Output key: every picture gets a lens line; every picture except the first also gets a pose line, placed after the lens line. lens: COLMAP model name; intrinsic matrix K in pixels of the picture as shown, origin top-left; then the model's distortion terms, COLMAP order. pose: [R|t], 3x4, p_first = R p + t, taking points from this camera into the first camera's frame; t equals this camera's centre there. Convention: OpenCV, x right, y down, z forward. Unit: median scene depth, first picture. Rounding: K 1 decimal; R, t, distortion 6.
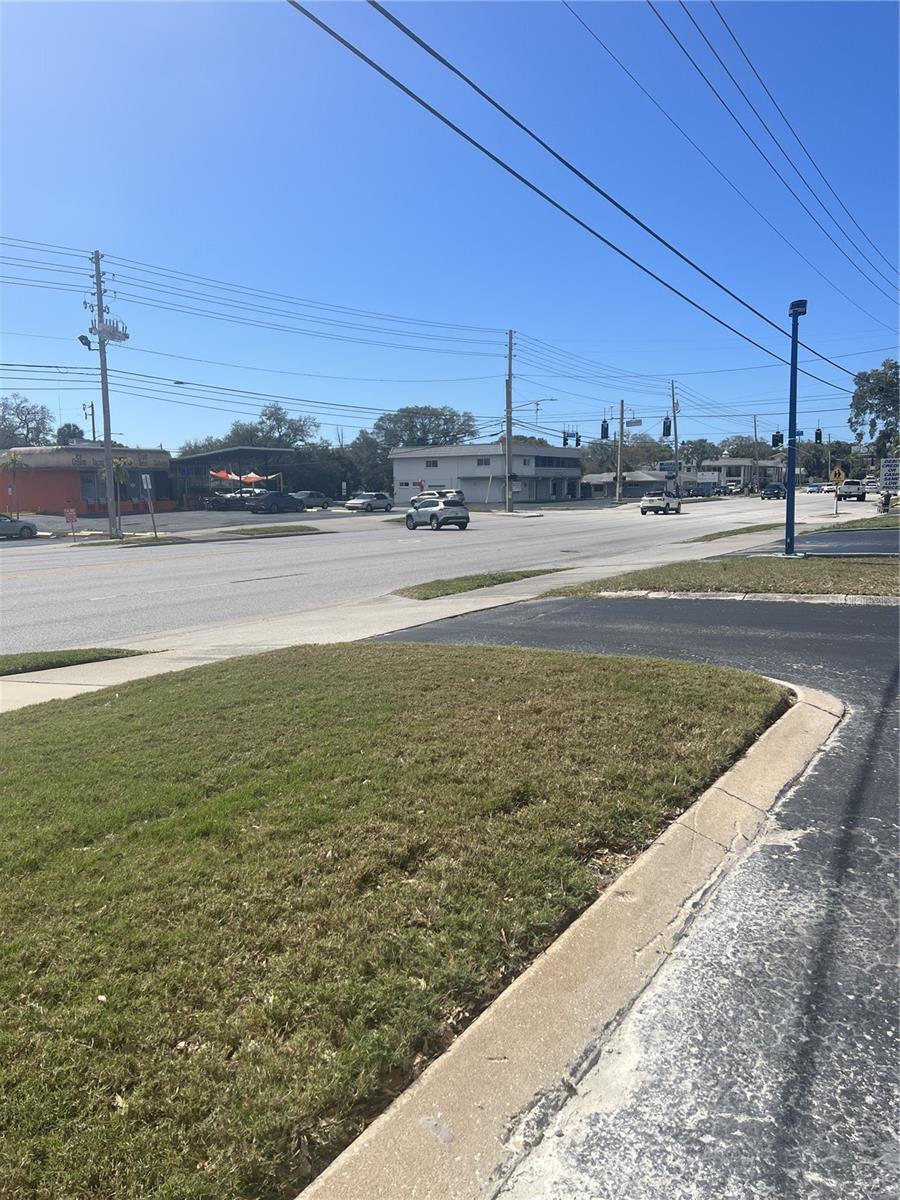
lens RADIAL K [[897.6, 0, 452.2], [0, 897.6, 600.6], [0, 0, 1]] dist [0.047193, -0.040254]
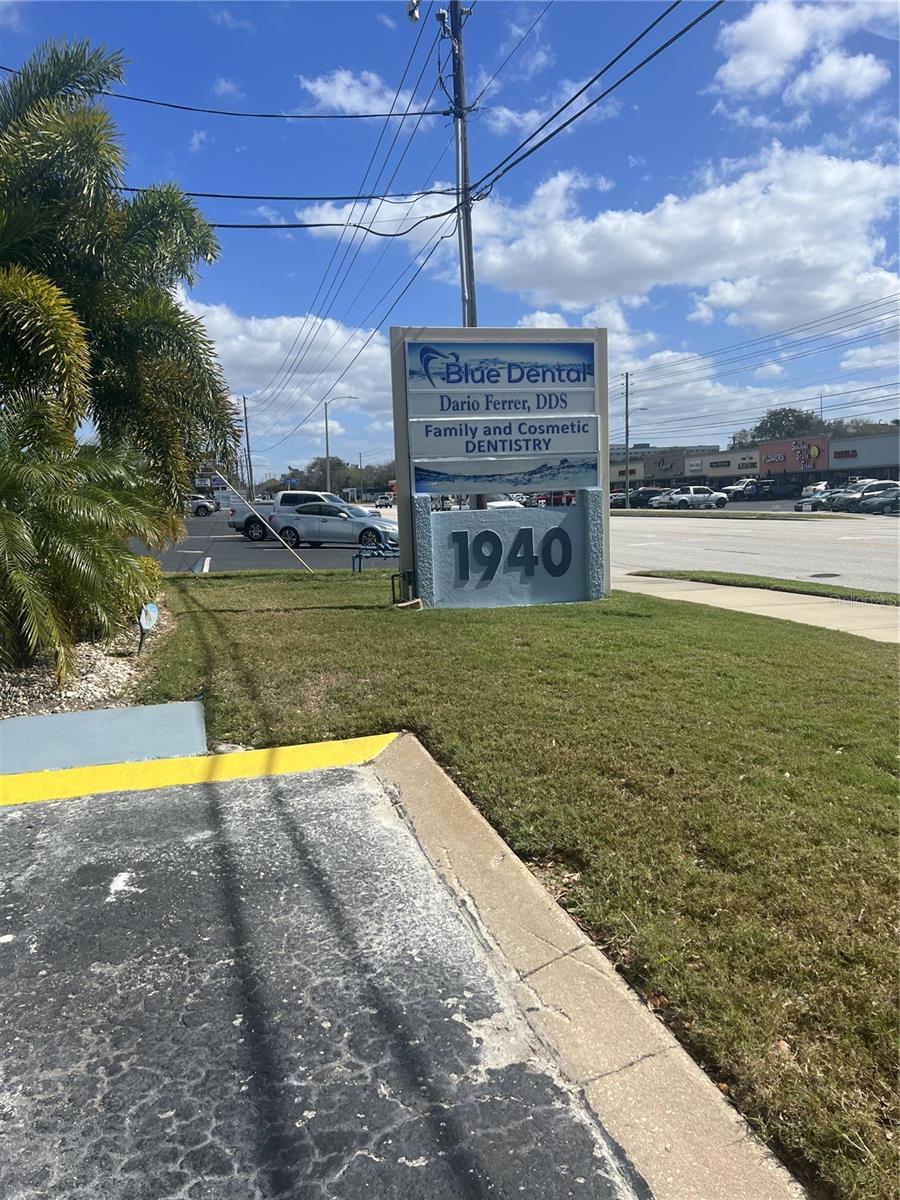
lens RADIAL K [[897.6, 0, 441.4], [0, 897.6, 602.1], [0, 0, 1]] dist [0.047193, -0.040254]
pose [[-0.692772, 0.122976, -0.710594, 0.985722], [-0.040824, 0.977085, 0.208896, -0.198270], [0.720000, 0.173726, -0.671877, 1.653522]]
